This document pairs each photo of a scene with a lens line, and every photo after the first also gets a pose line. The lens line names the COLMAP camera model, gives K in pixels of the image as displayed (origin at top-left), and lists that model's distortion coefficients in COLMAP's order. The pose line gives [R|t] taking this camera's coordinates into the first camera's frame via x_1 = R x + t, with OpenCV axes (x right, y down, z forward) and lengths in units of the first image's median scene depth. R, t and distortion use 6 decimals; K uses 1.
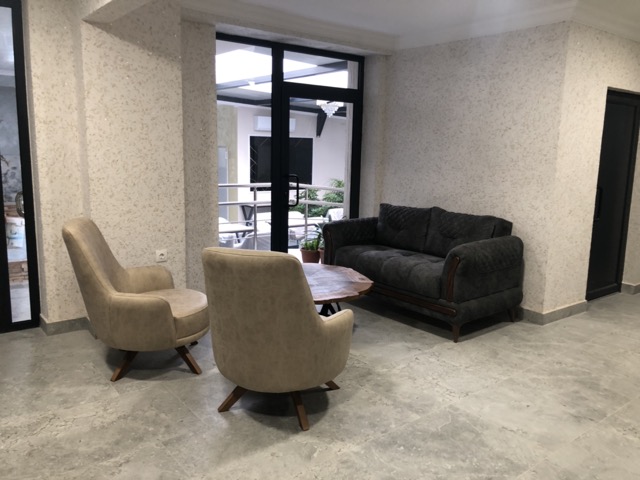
lens RADIAL K [[525.6, 0, 320.6], [0, 525.6, 236.2], [0, 0, 1]] dist [0.026484, -0.031259]
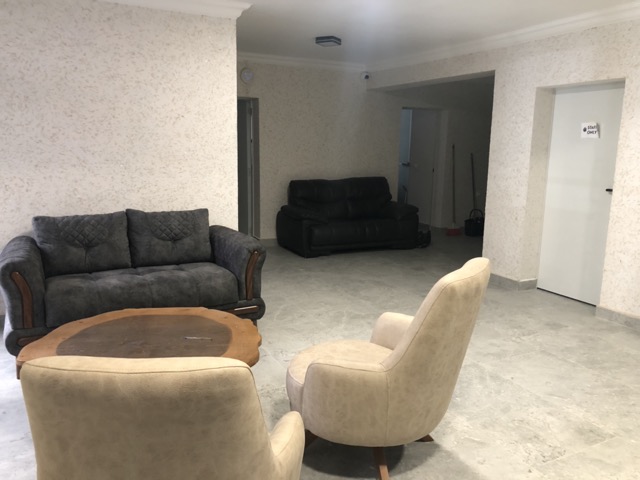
lens RADIAL K [[525.6, 0, 320.2], [0, 525.6, 244.2], [0, 0, 1]] dist [0.026484, -0.031259]
pose [[0.193184, -0.198541, 0.960865, -0.555217], [0.148137, 0.973989, 0.171469, -0.104868], [-0.969915, 0.109215, 0.217570, 0.572242]]
